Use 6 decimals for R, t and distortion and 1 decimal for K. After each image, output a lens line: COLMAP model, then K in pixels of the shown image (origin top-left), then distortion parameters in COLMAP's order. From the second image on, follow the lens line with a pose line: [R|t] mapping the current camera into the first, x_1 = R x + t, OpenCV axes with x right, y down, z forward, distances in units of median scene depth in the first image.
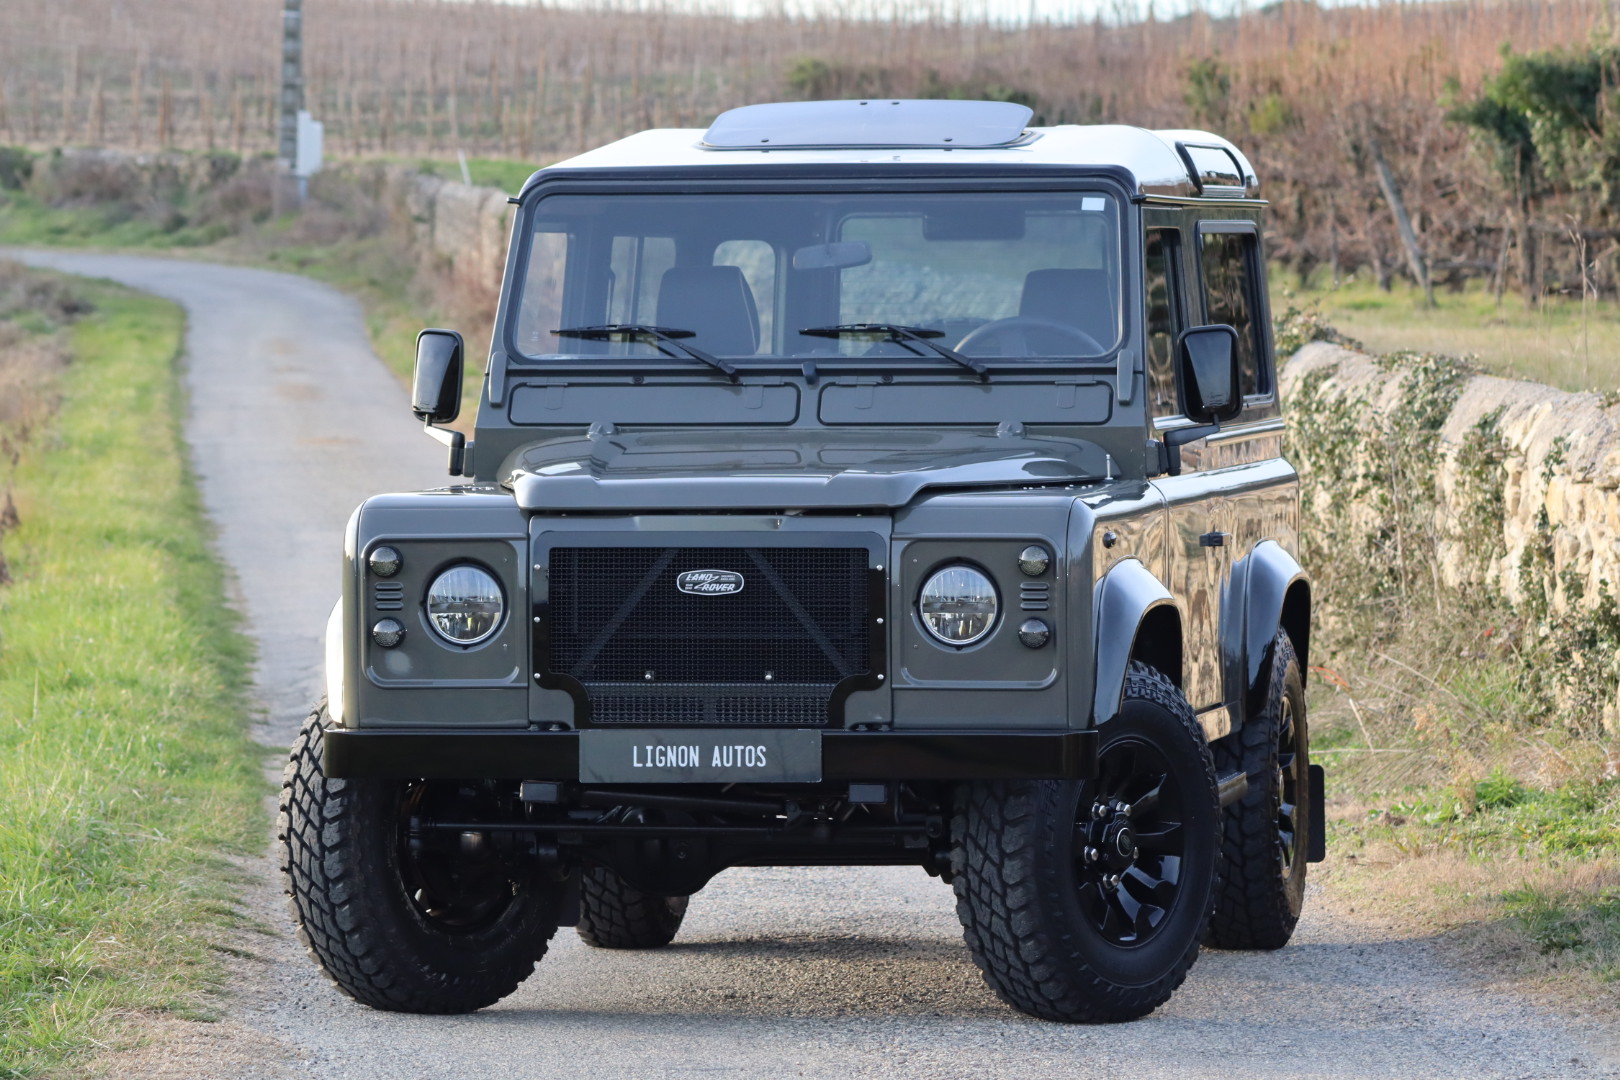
lens RADIAL K [[9165.7, 0, 810.0], [0, 9165.7, 540.0], [0, 0, 1]] dist [0.413544, 14.164737]
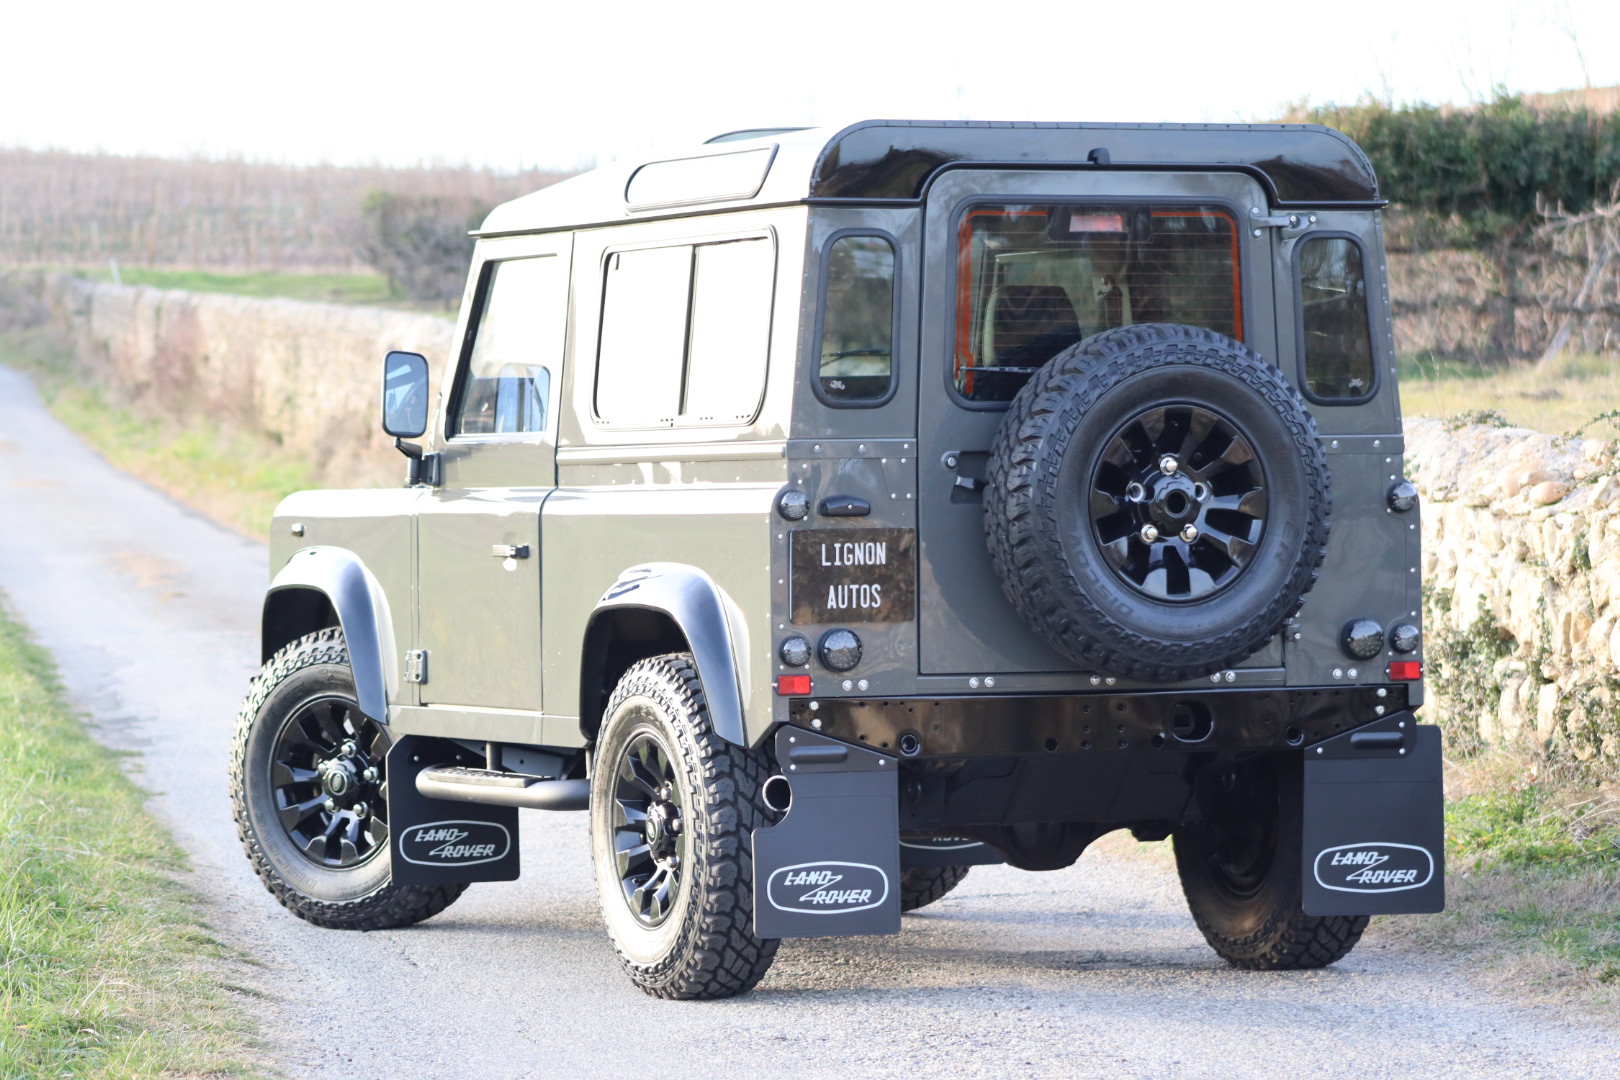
lens RADIAL K [[6883.5, 0, 810.0], [0, 6883.5, 540.0], [0, 0, 1]] dist [0.134794, 2.523221]
pose [[0.997682, -0.003598, 0.067957, -0.025314], [0.003811, 0.999988, -0.002992, 0.000136], [-0.067945, 0.003244, 0.997684, 0.135255]]
